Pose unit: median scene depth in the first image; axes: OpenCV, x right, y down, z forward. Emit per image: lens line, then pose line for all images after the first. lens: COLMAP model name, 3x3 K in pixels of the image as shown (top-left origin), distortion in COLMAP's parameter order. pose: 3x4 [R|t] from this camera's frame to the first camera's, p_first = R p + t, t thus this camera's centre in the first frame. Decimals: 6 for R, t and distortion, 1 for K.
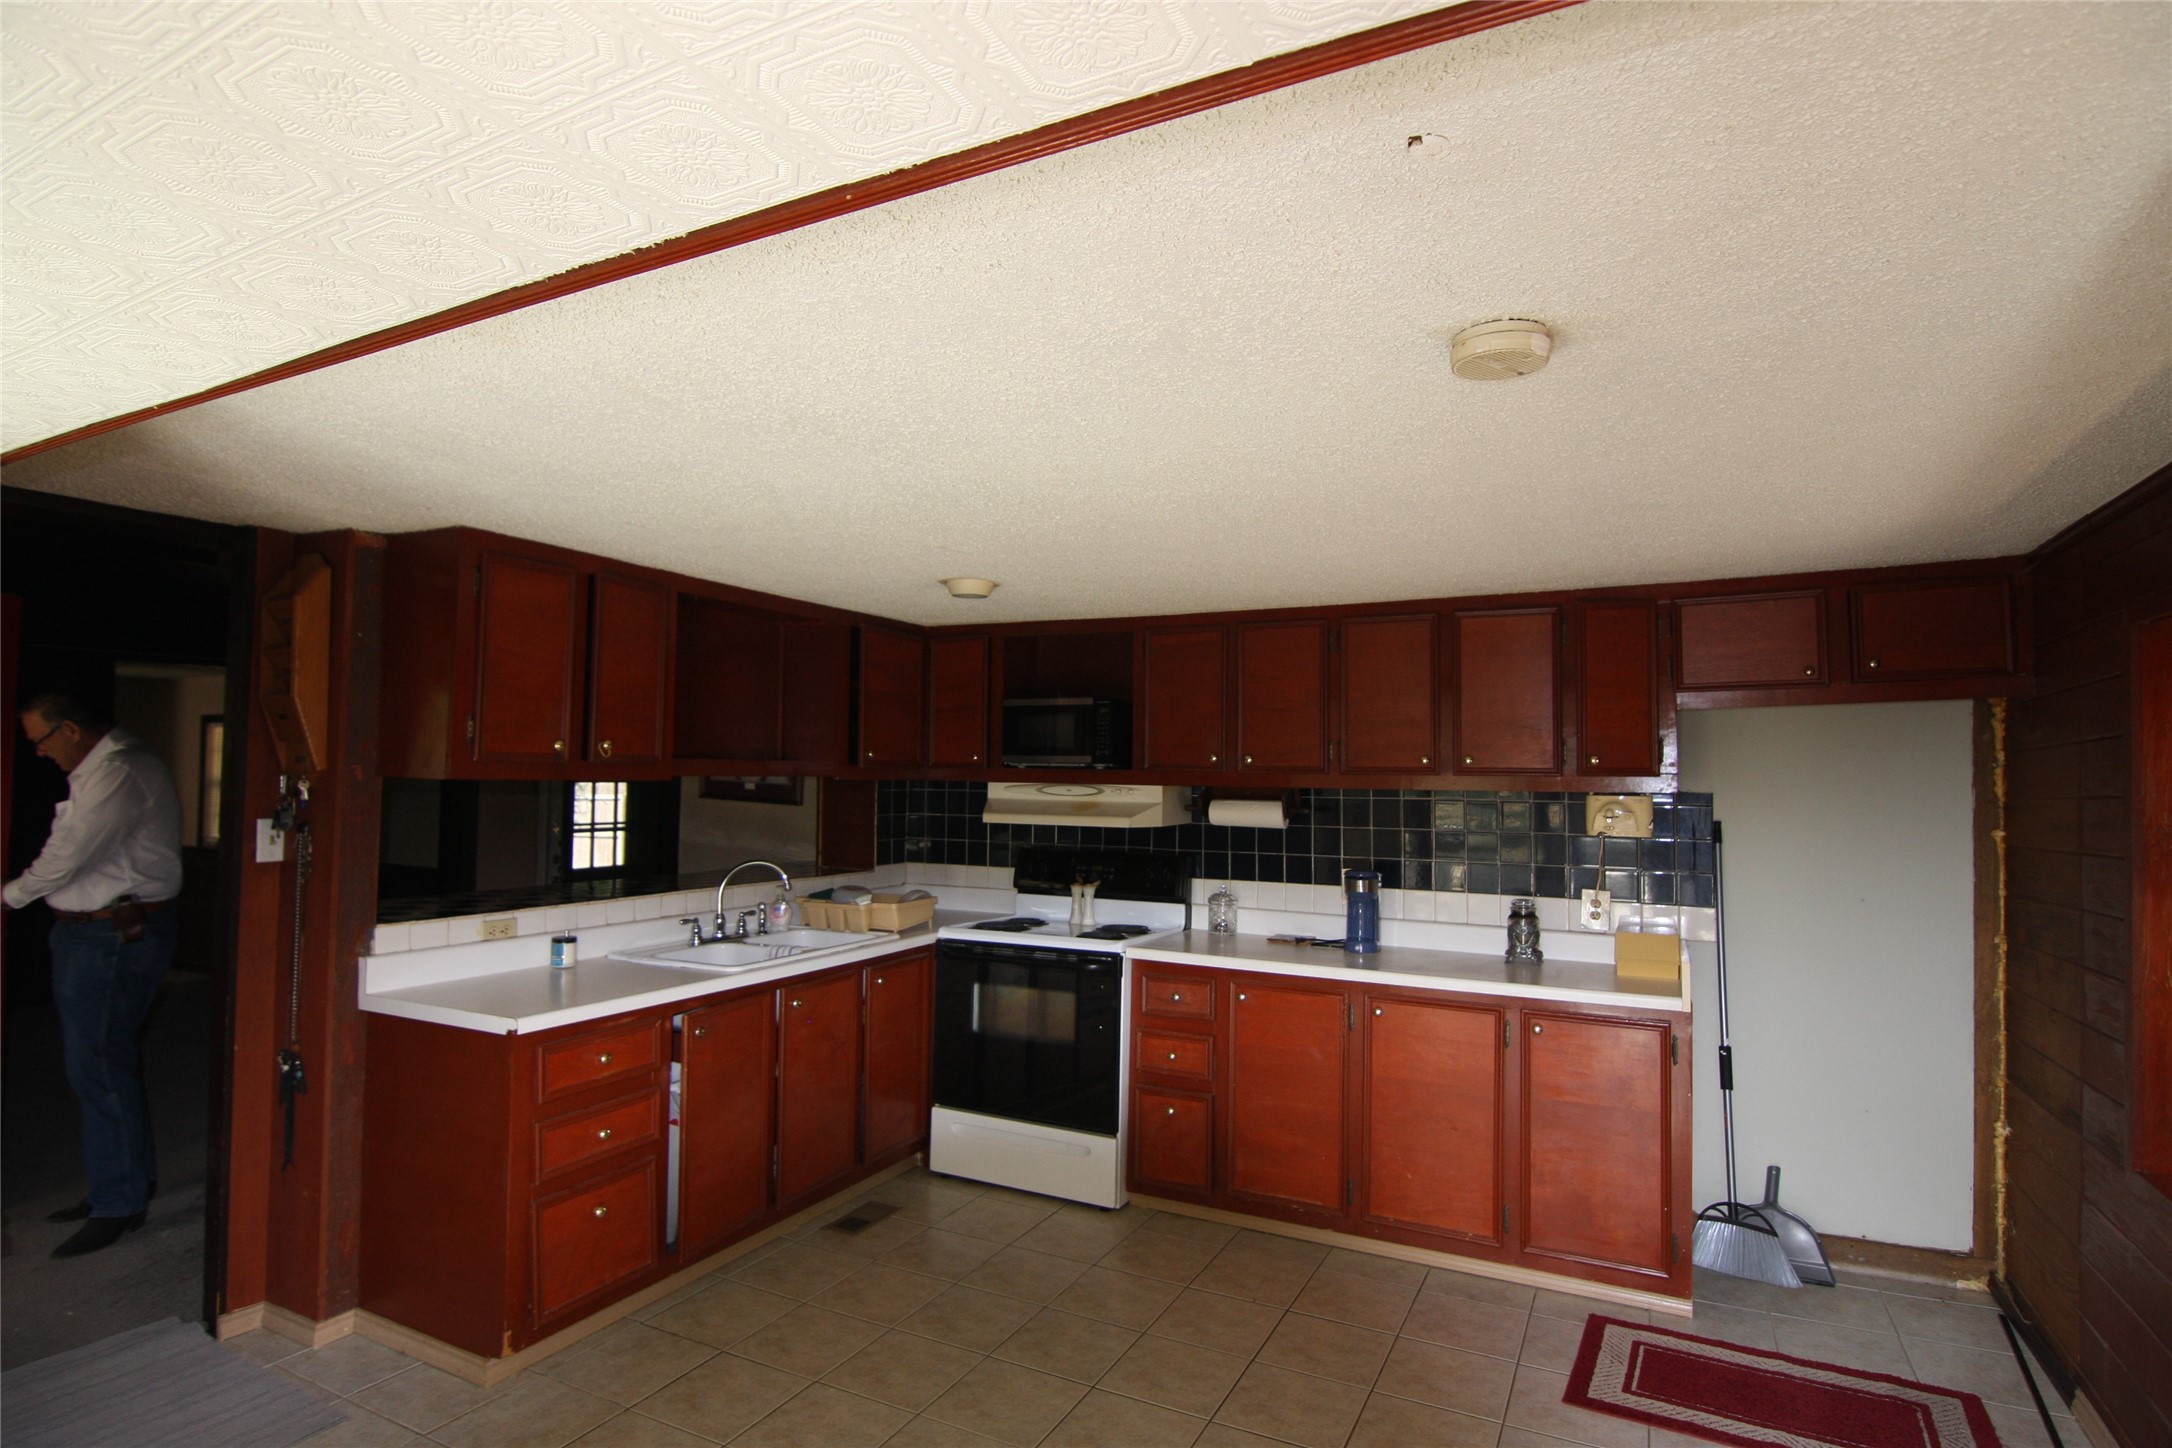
lens RADIAL K [[1113.3, 0, 1085.5], [0, 1113.3, 721.2], [0, 0, 1]] dist [-0.010643, -0.007533]
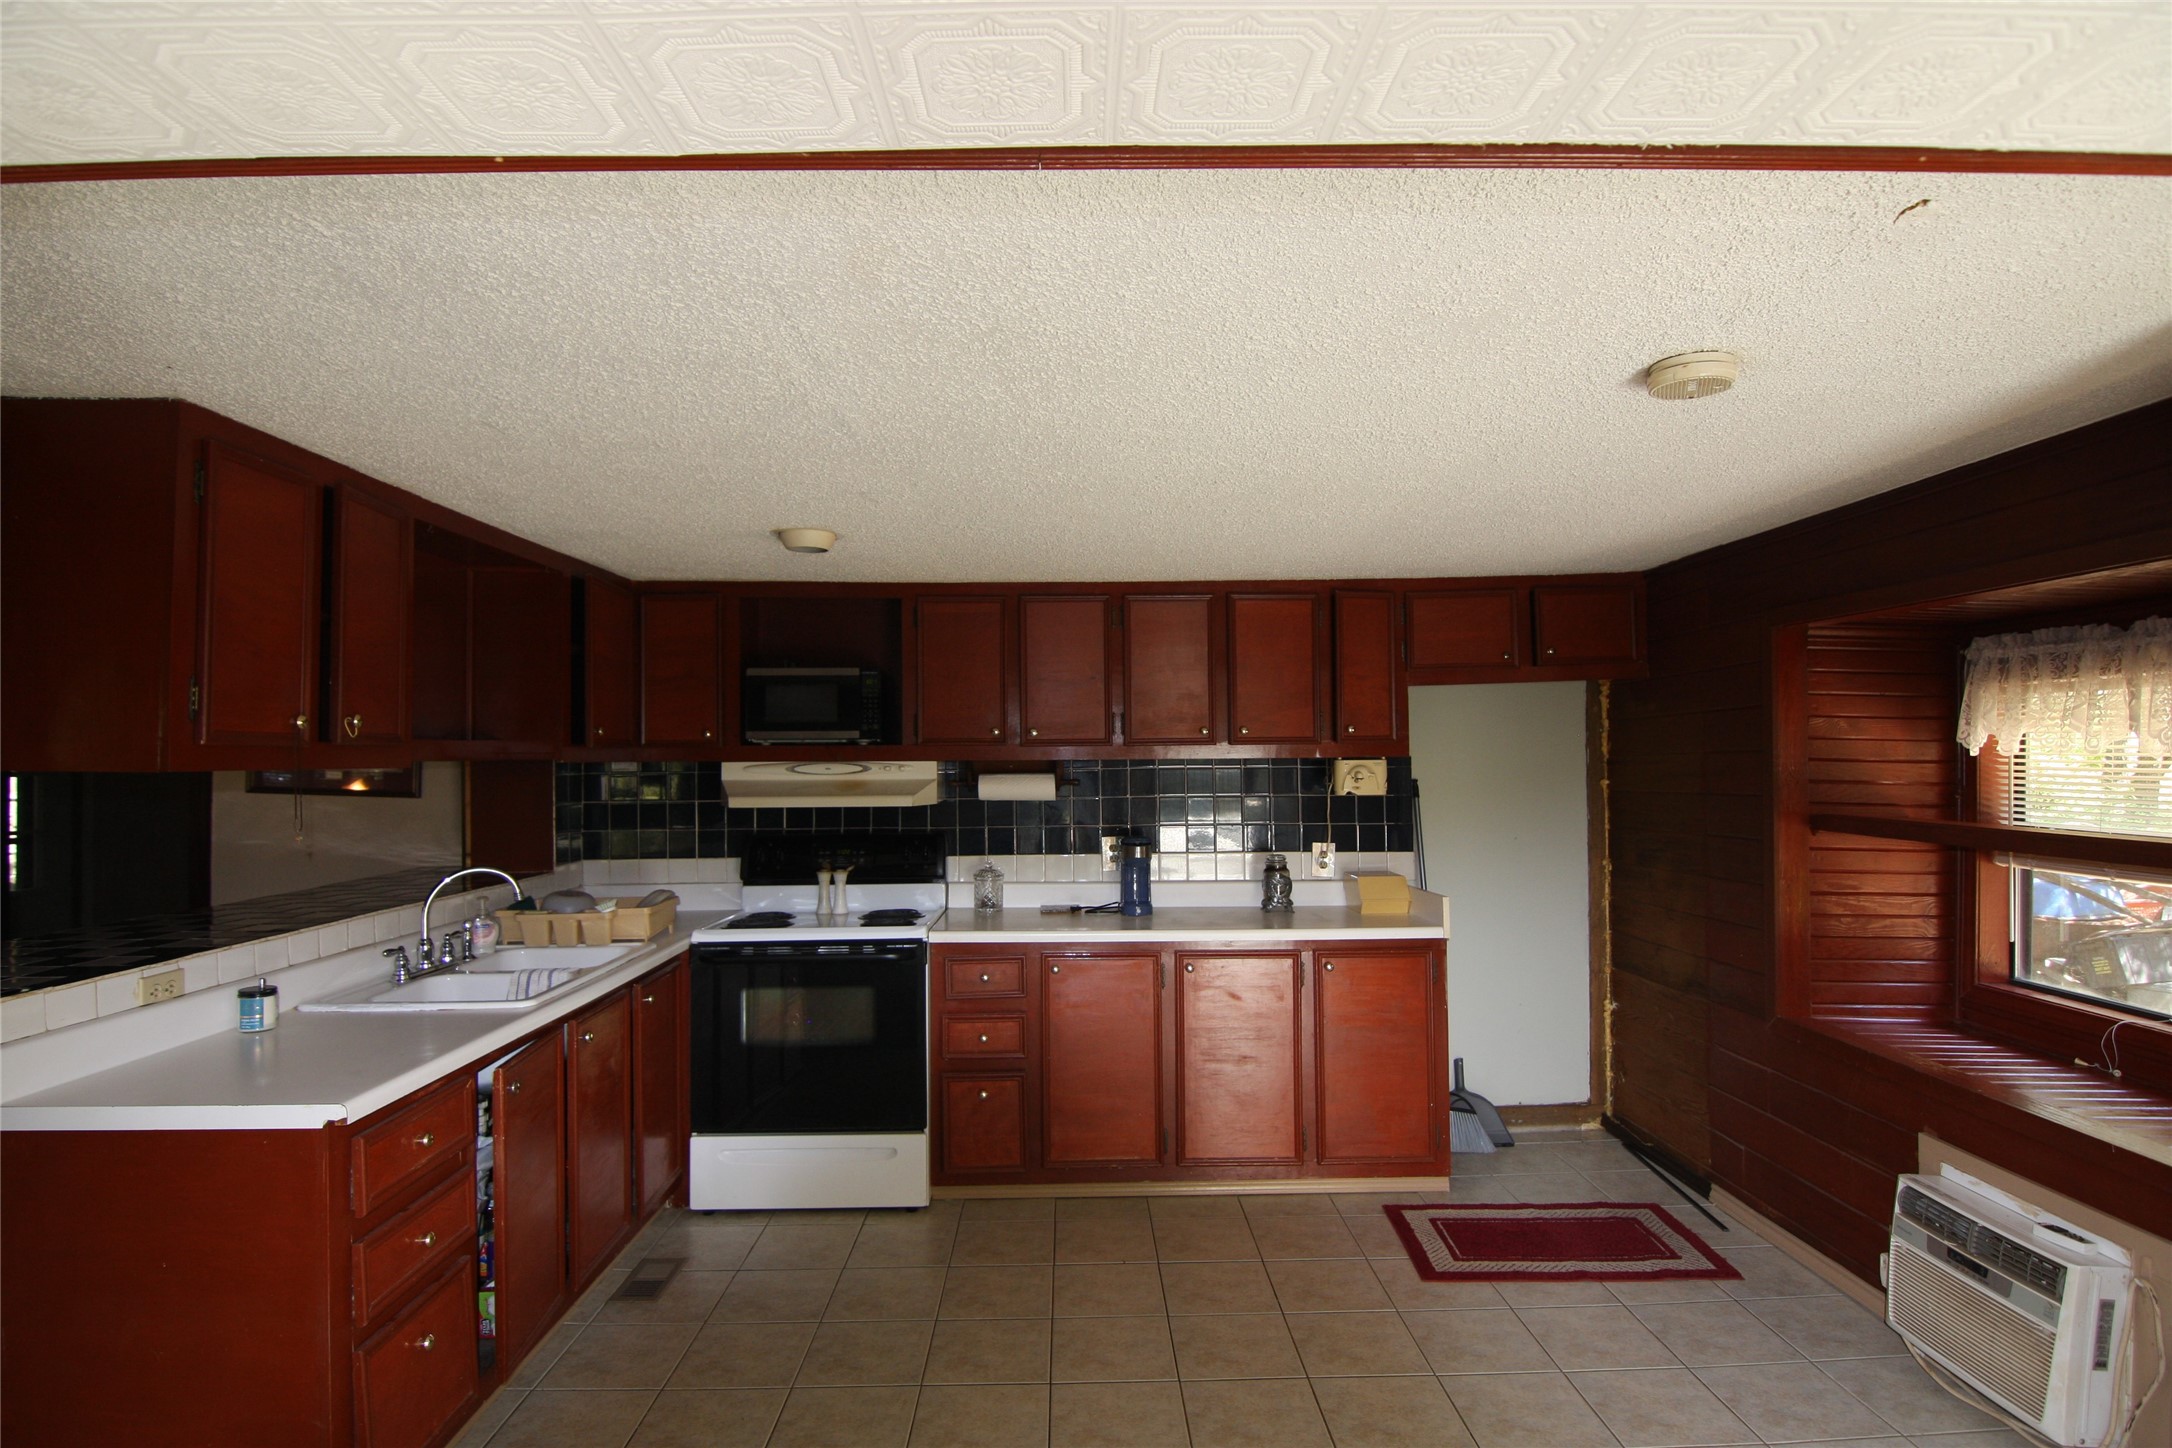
lens RADIAL K [[1113.3, 0, 1087.9], [0, 1113.3, 721.7], [0, 0, 1]] dist [-0.010643, -0.007533]
pose [[0.881305, -0.006354, 0.472504, -0.302834], [-0.004052, 0.999771, 0.021003, 0.003930], [-0.472530, -0.020425, 0.881078, 0.107830]]
